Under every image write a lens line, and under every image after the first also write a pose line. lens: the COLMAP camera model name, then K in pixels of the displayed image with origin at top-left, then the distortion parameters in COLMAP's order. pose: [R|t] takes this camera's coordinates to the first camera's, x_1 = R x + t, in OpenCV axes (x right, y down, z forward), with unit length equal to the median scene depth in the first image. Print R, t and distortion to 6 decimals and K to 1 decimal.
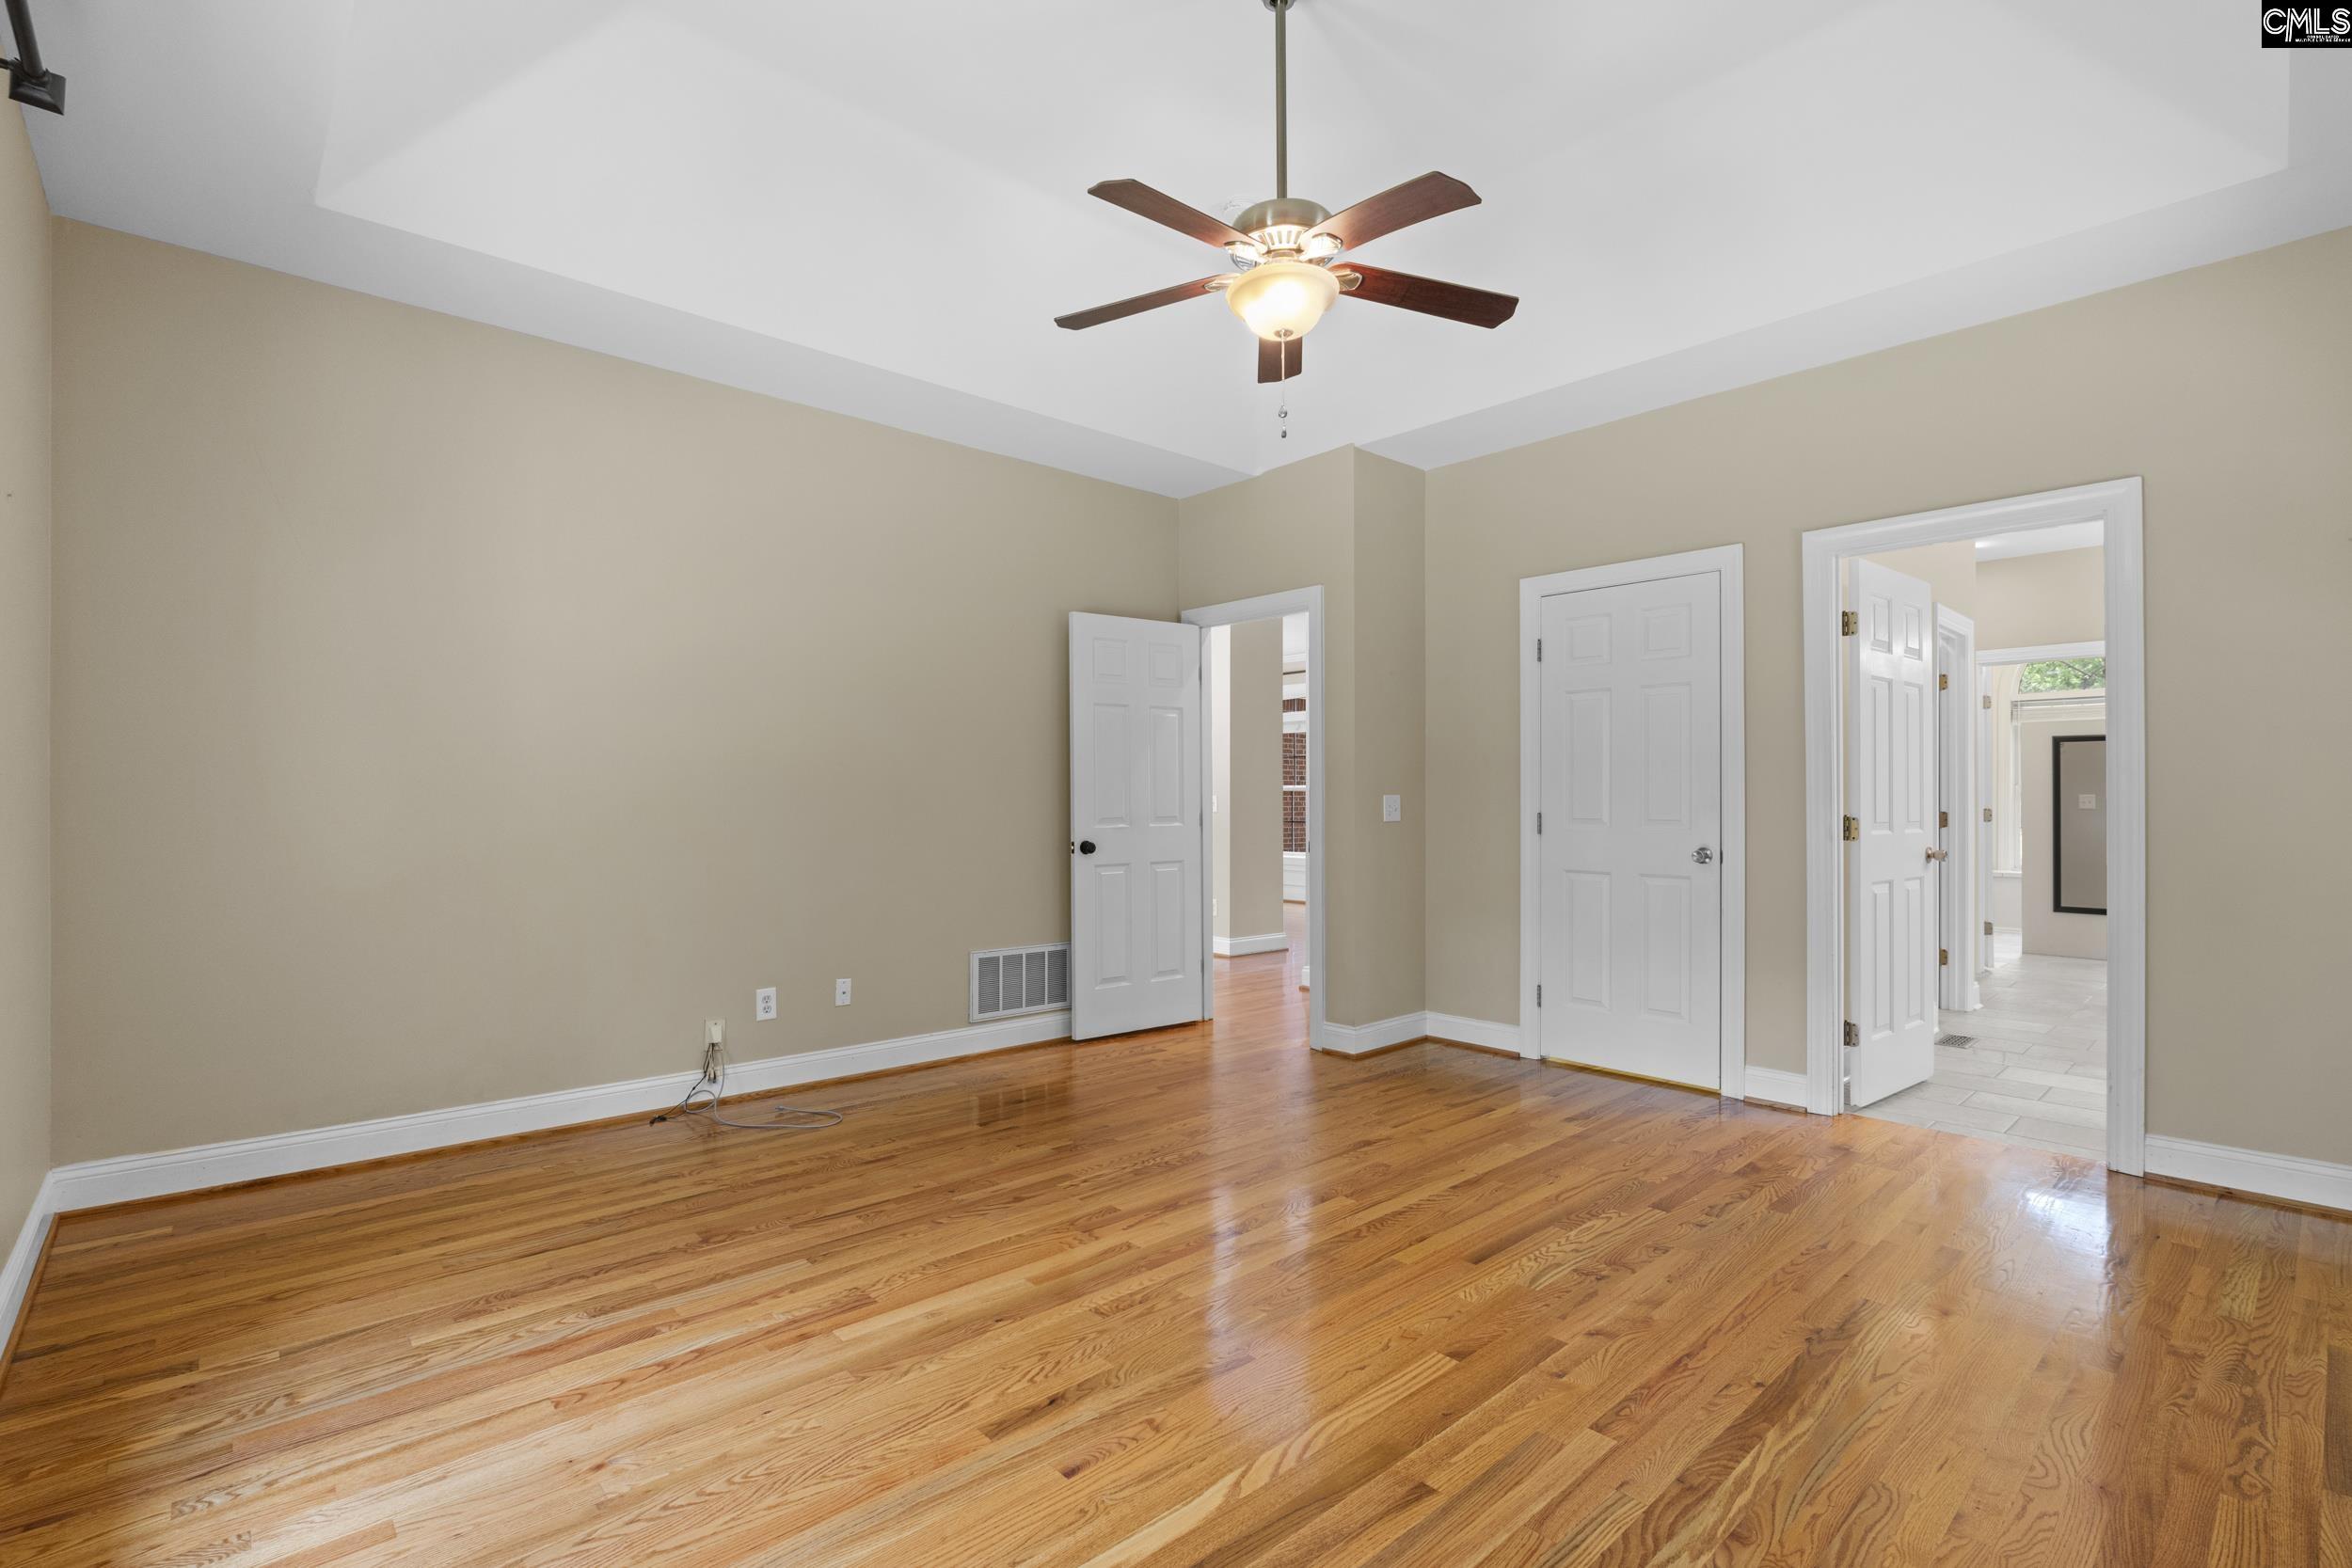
lens RADIAL K [[1083.3, 0, 1176.6], [0, 1083.3, 793.1], [0, 0, 1]] dist [-0.006474, 0.001722]
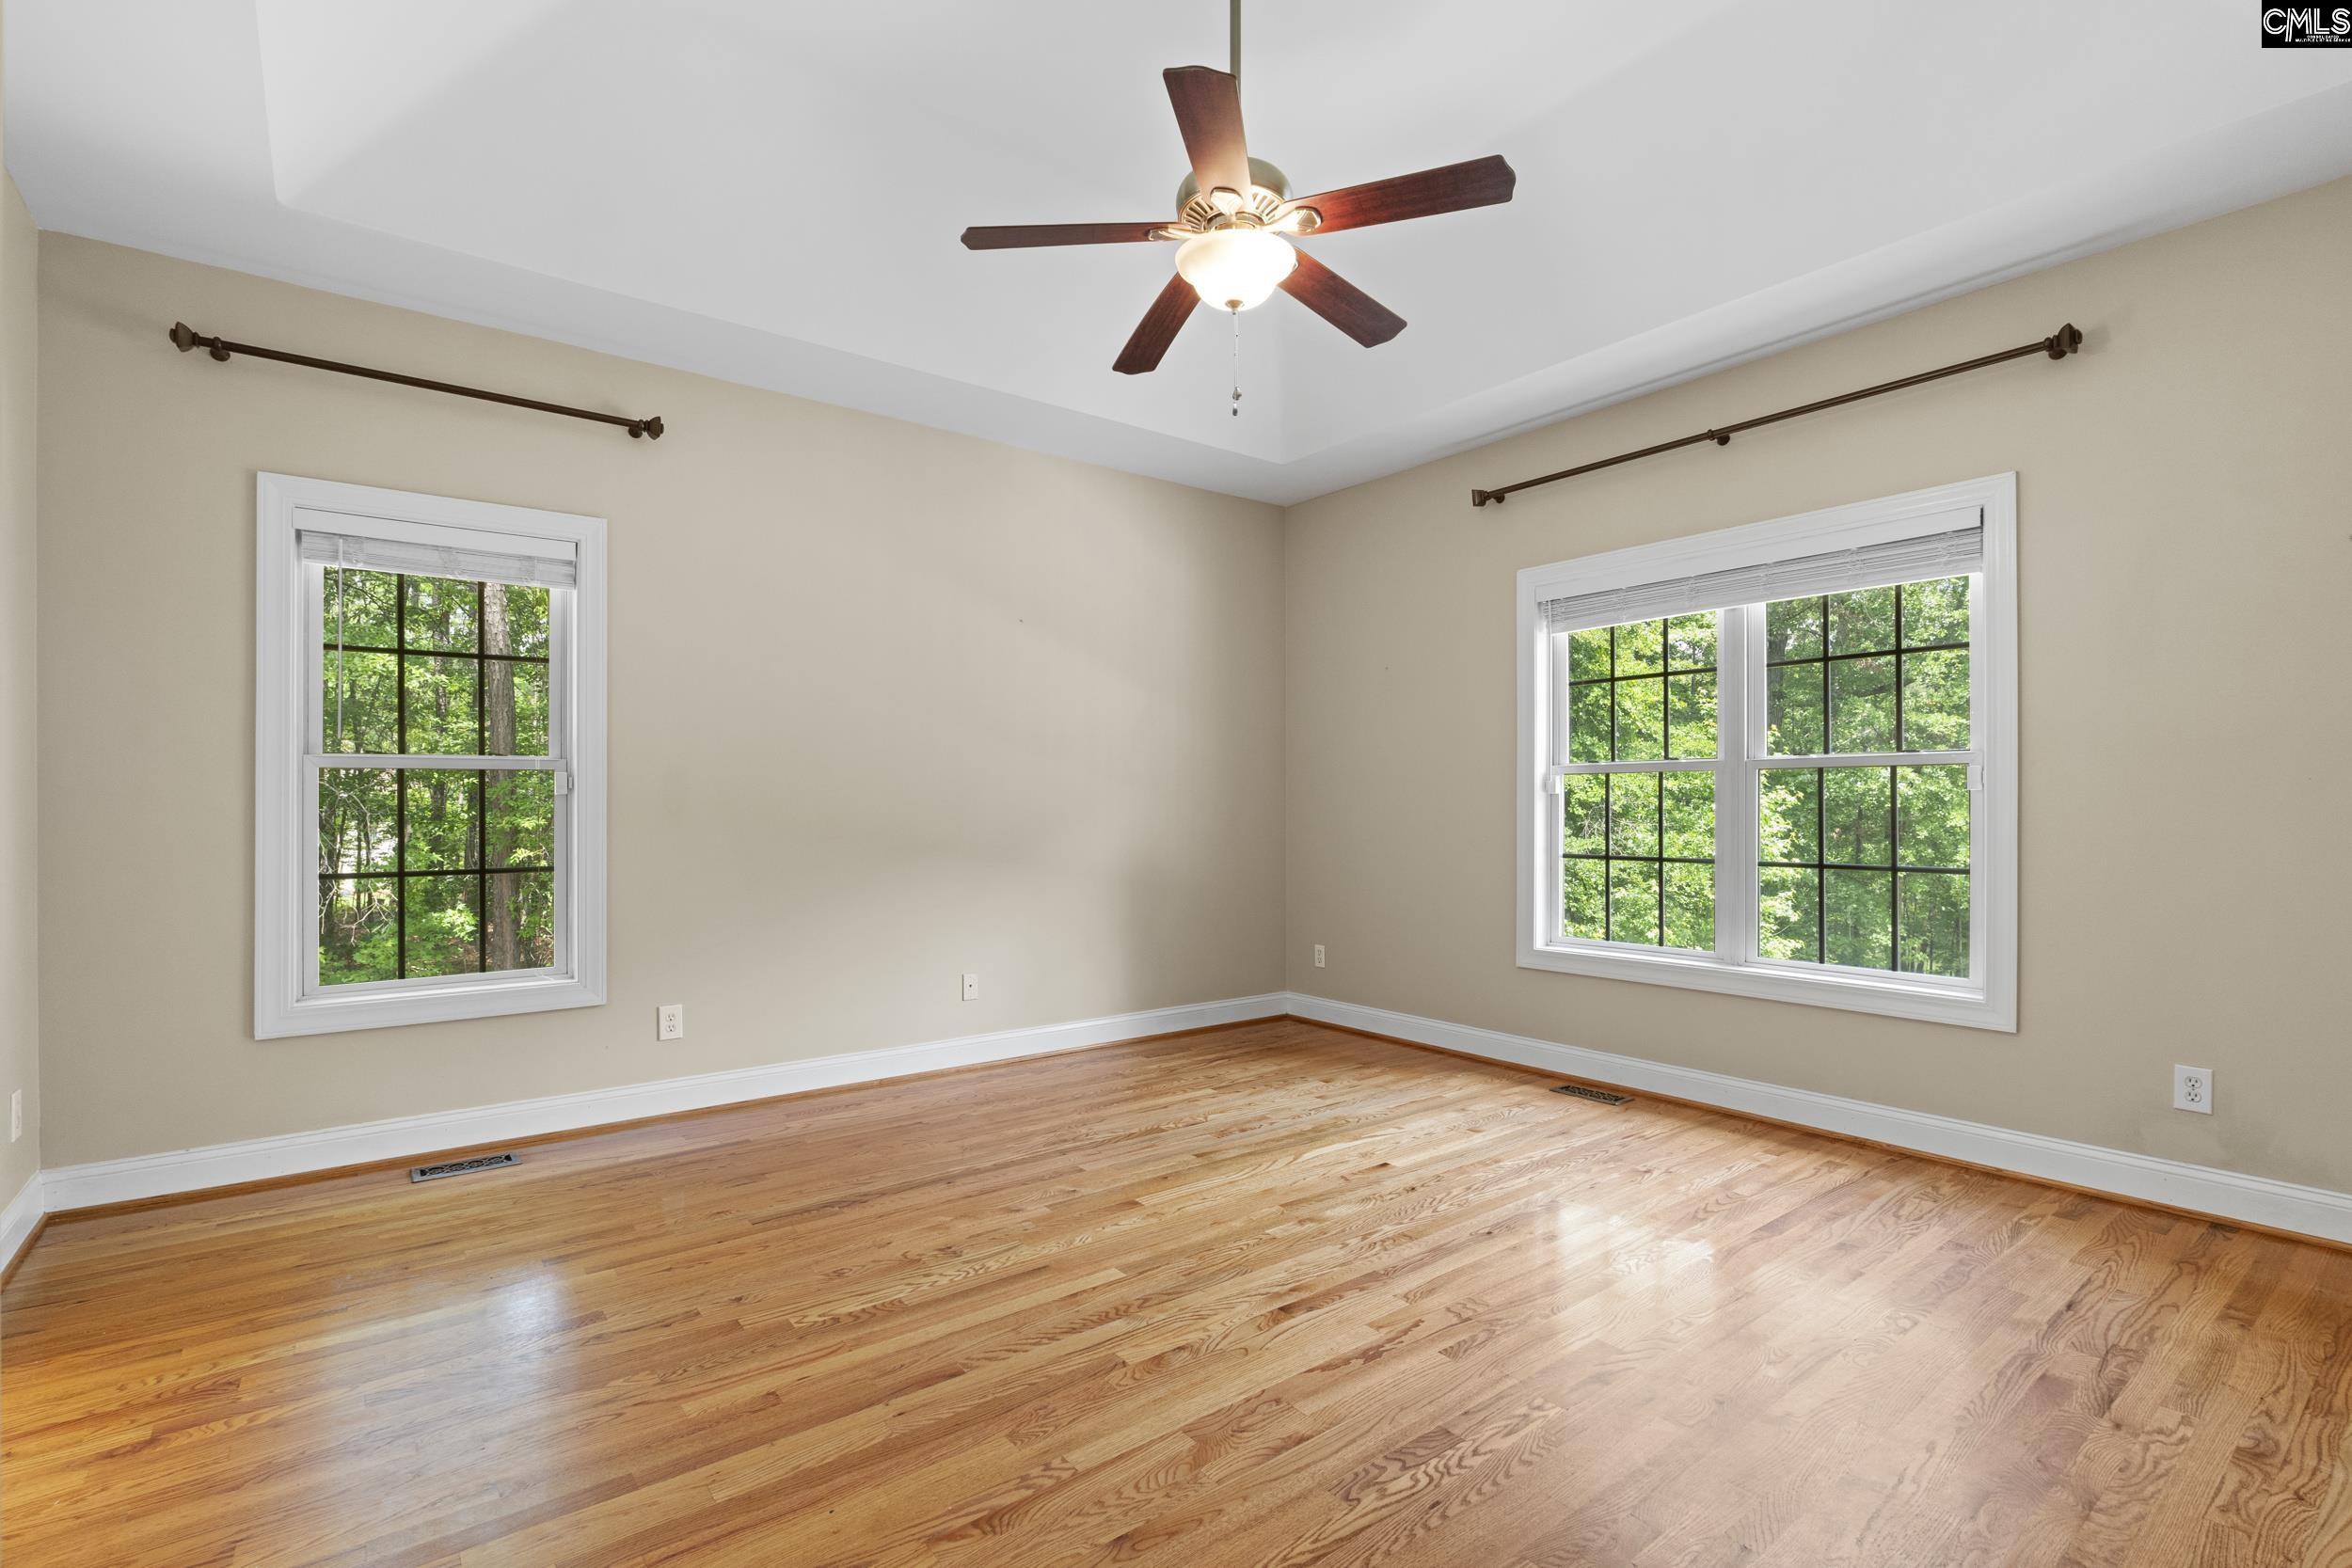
lens RADIAL K [[1083.3, 0, 1174.8], [0, 1083.3, 792.8], [0, 0, 1]] dist [-0.006474, 0.001722]
pose [[-0.996938, 0.001771, 0.078176, 0.091901], [0.000564, 0.999880, -0.015460, 0.016137], [-0.078194, -0.015369, -0.996820, 2.305149]]
